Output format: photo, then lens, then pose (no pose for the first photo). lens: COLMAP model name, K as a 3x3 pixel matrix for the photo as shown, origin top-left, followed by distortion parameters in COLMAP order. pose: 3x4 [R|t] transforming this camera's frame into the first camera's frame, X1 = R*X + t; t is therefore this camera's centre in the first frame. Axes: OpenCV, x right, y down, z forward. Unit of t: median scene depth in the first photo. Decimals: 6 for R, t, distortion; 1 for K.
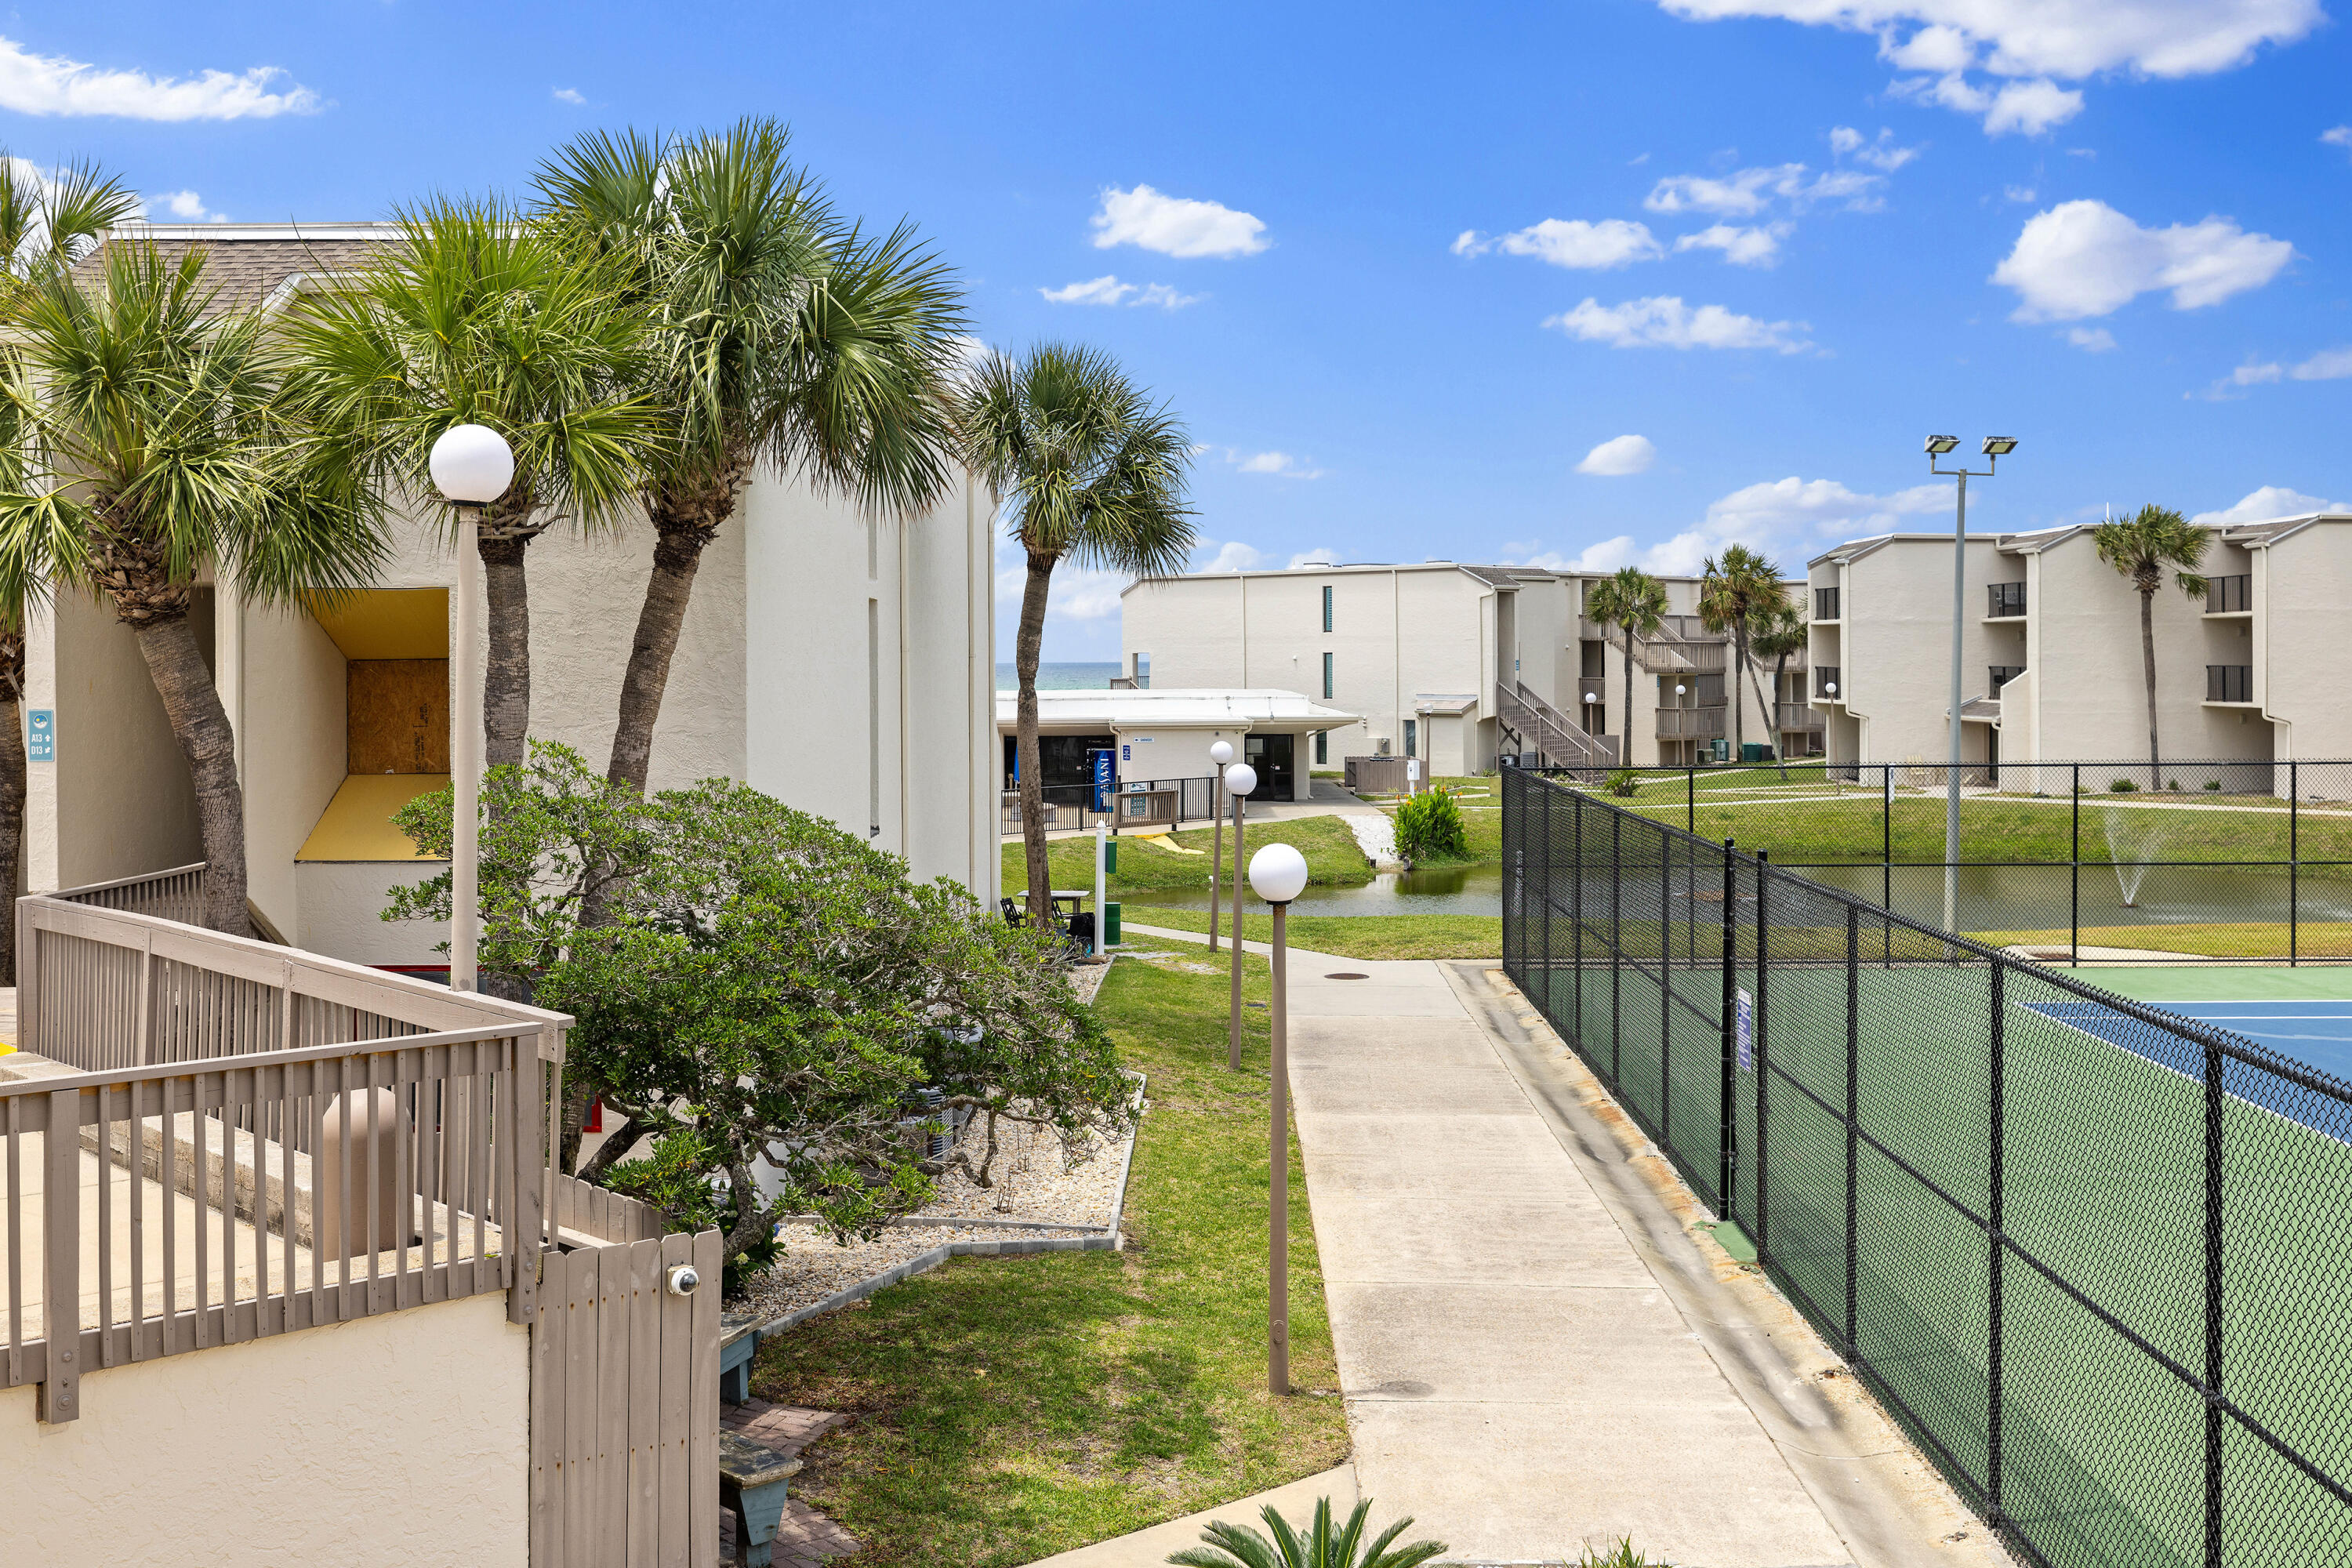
lens RADIAL K [[2298.1, 0, 1159.2], [0, 2298.1, 608.0], [0, 0, 1]] dist [-0.009457, 0.000000]
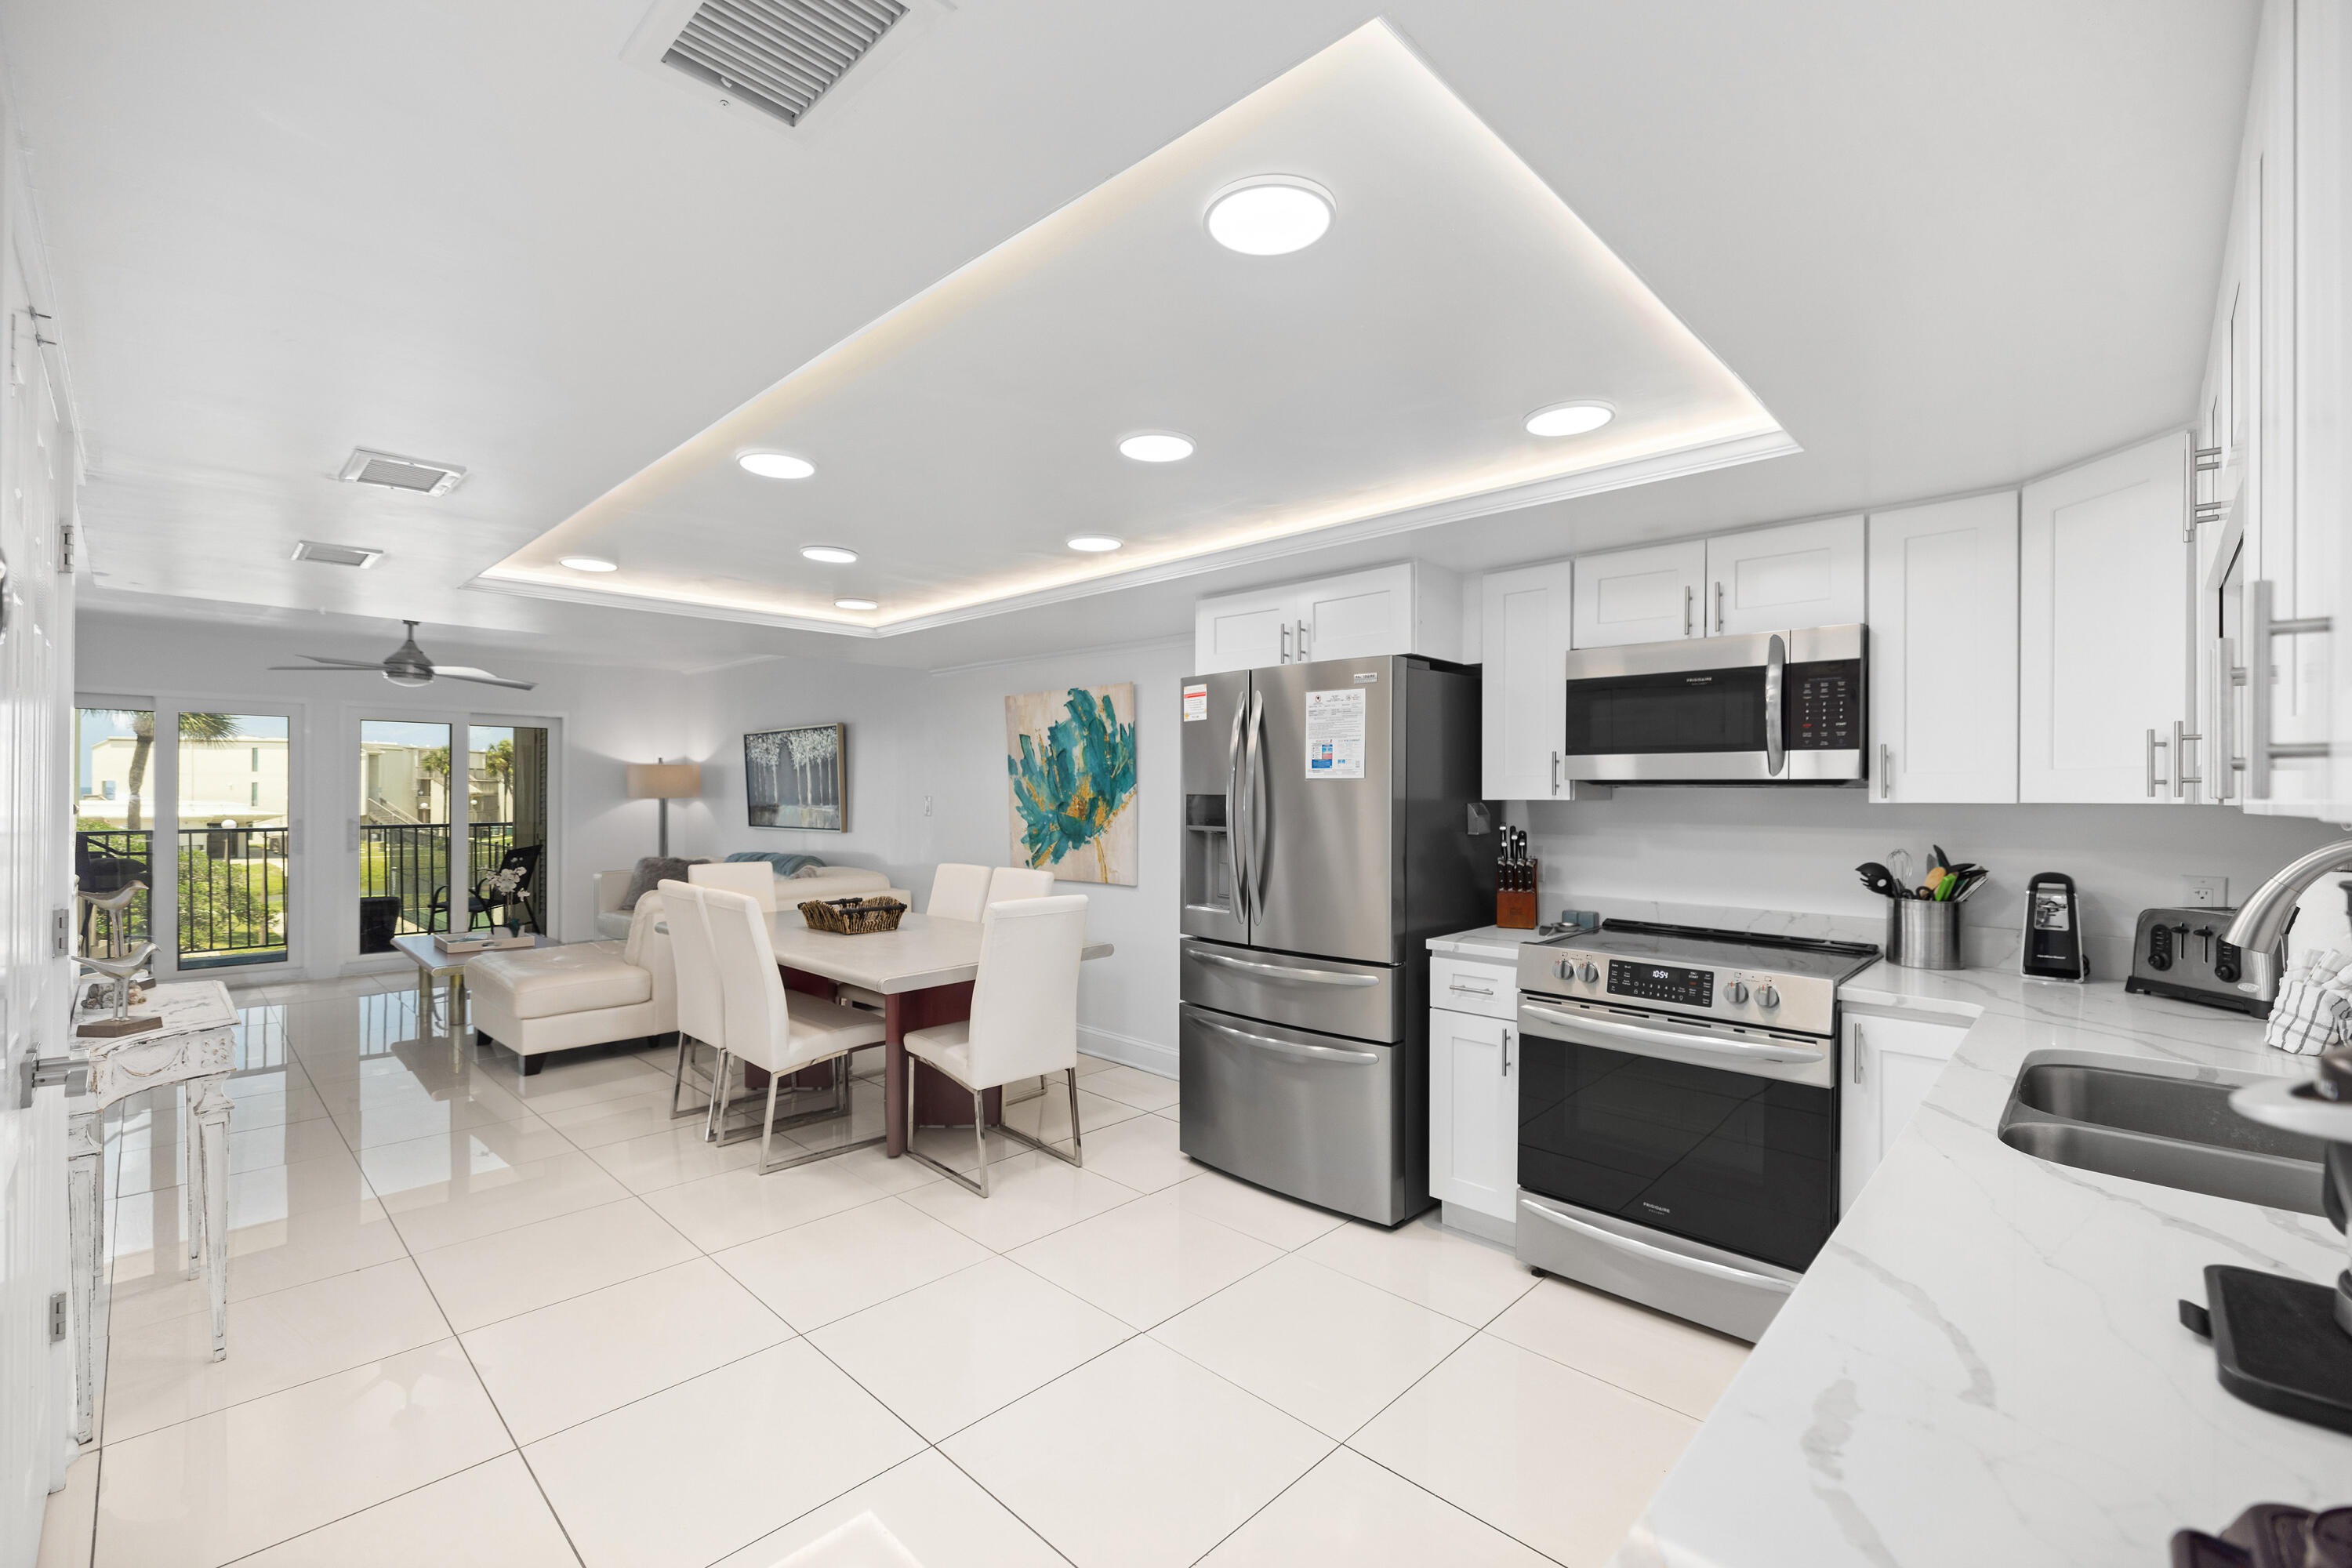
lens RADIAL K [[986.4, 0, 1158.3], [0, 986.4, 777.3], [0, 0, 1]] dist [0.010836, -0.003043]
pose [[0.683466, 0.021597, 0.729663, -0.102032], [-0.026763, 0.999632, -0.004520, -0.004714], [-0.729492, -0.016439, 0.683792, -0.527045]]
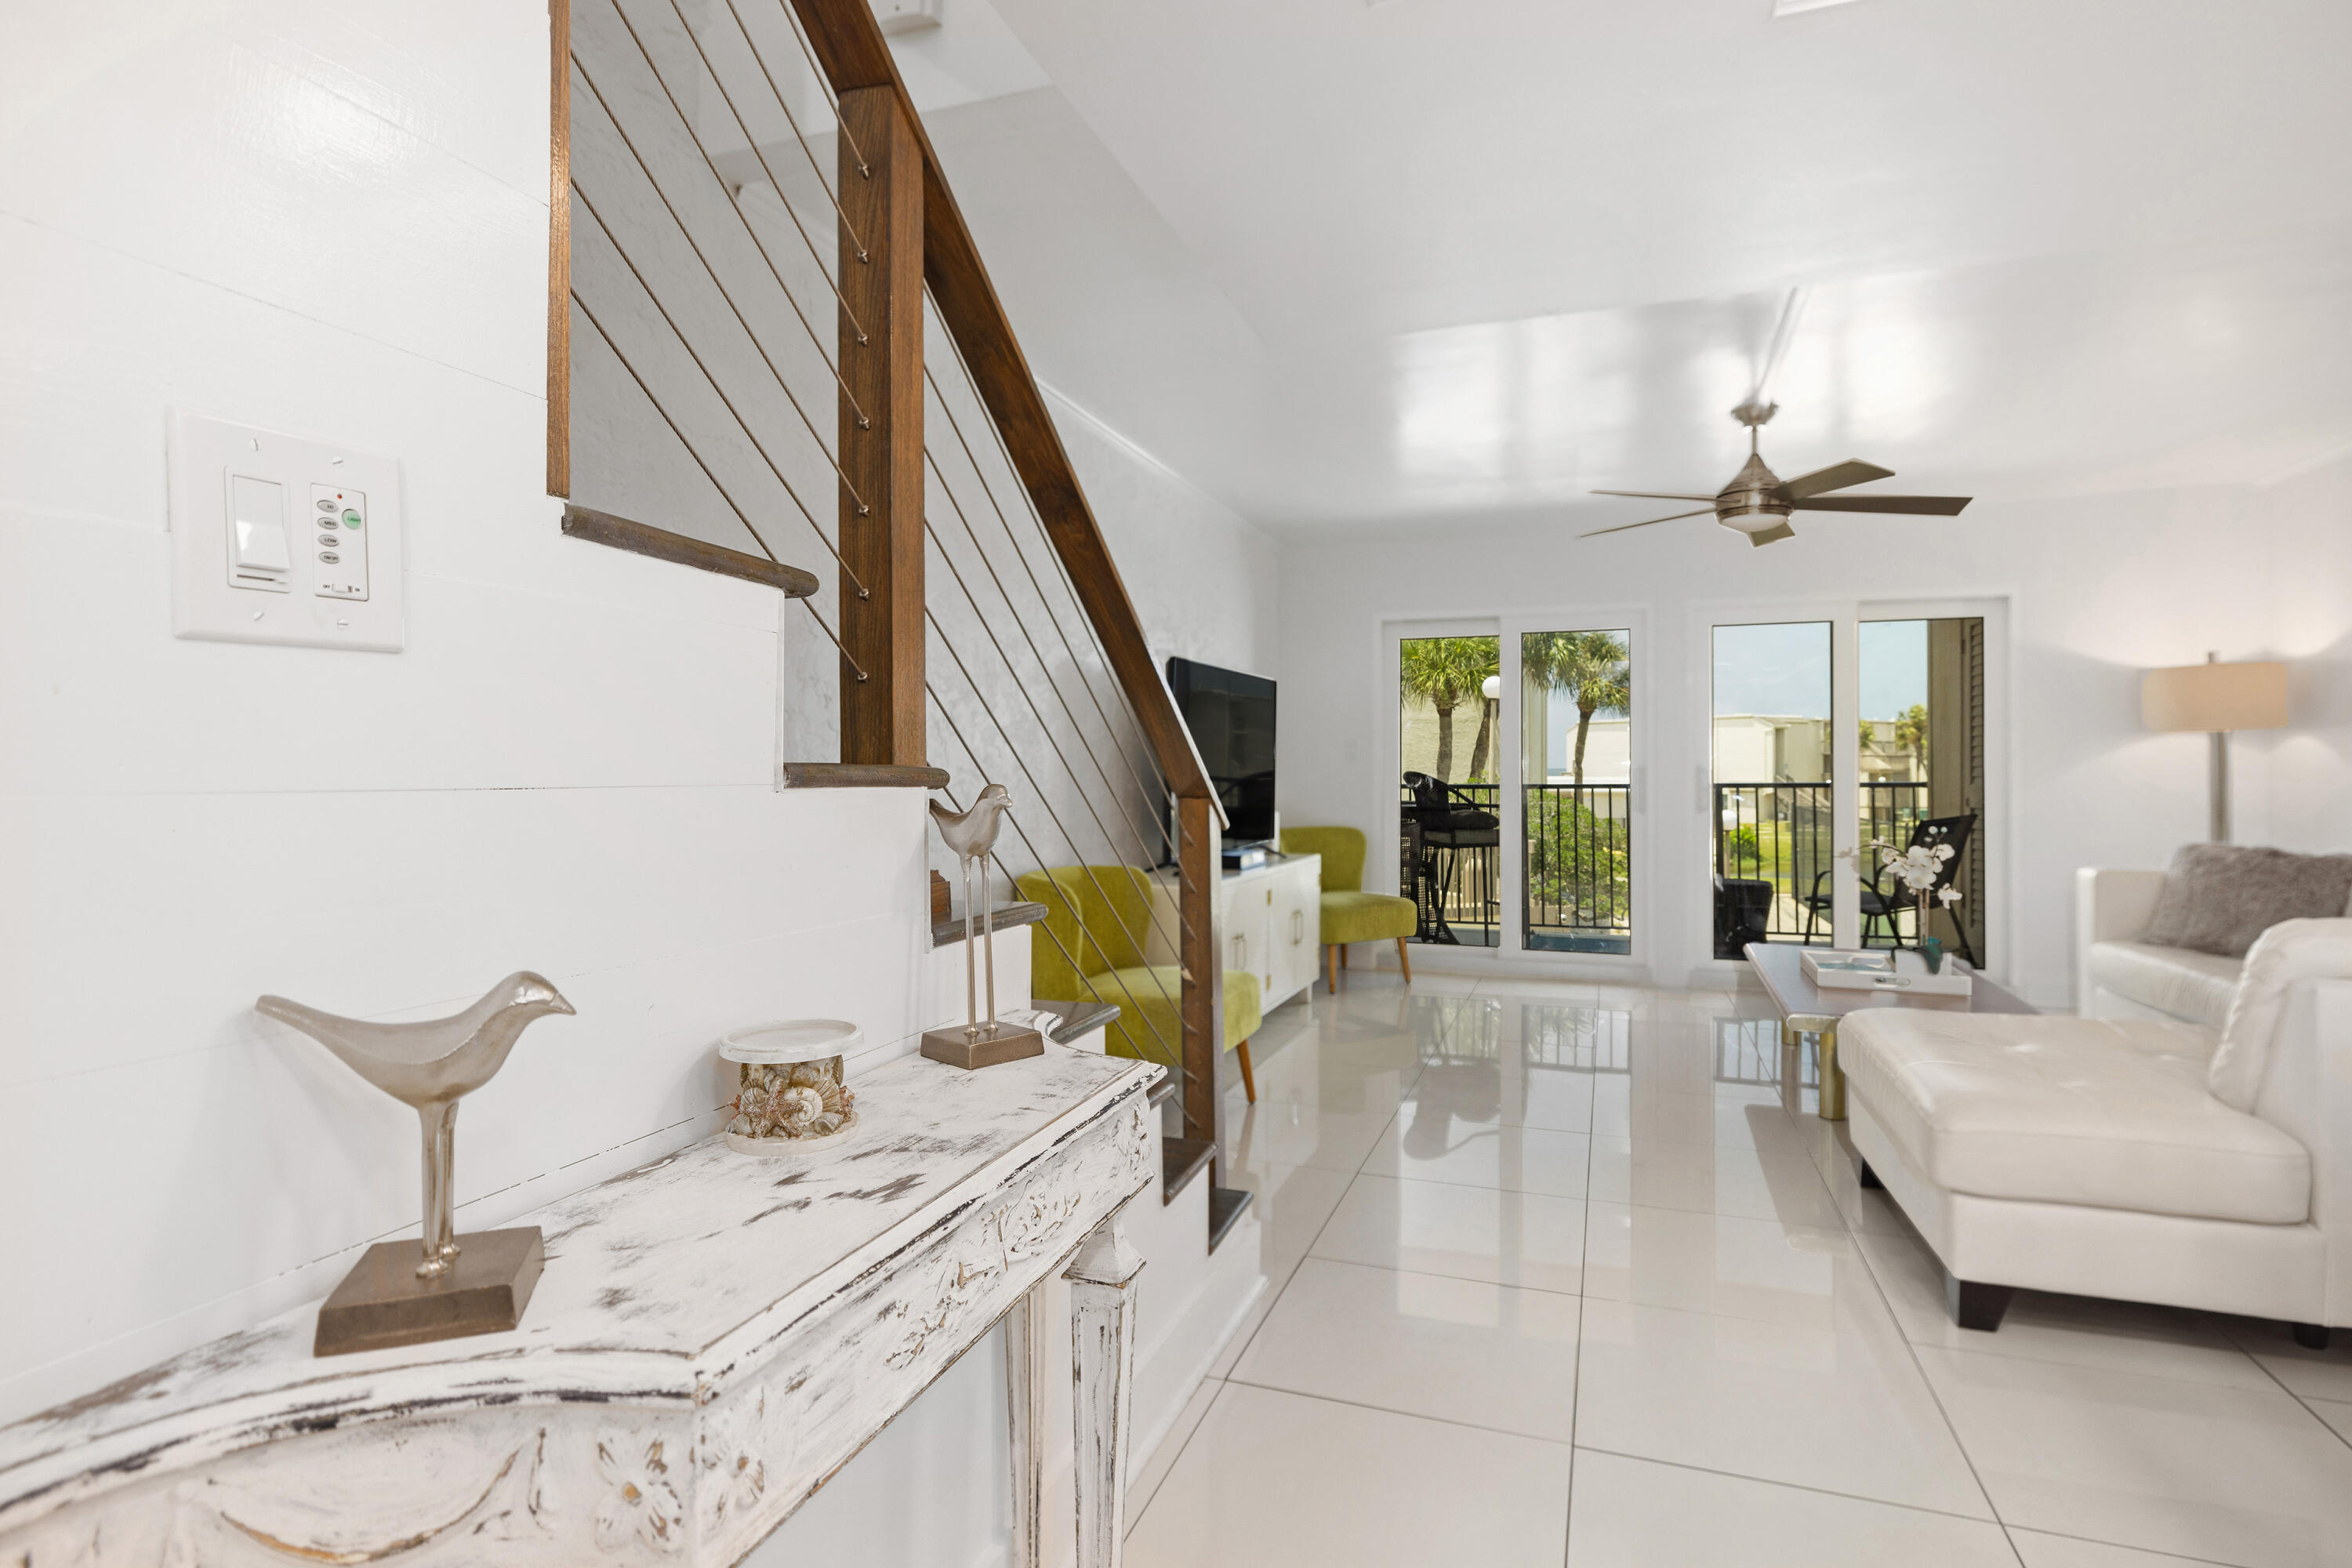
lens RADIAL K [[1163.0, 0, 1176.0], [0, 1163.0, 774.4], [0, 0, 1]] dist [-0.002753, -0.000981]
pose [[0.945027, 0.007355, -0.326910, -0.071978], [0.002383, 0.999566, 0.029377, 0.008450], [0.326984, -0.028541, 0.944599, -0.405443]]
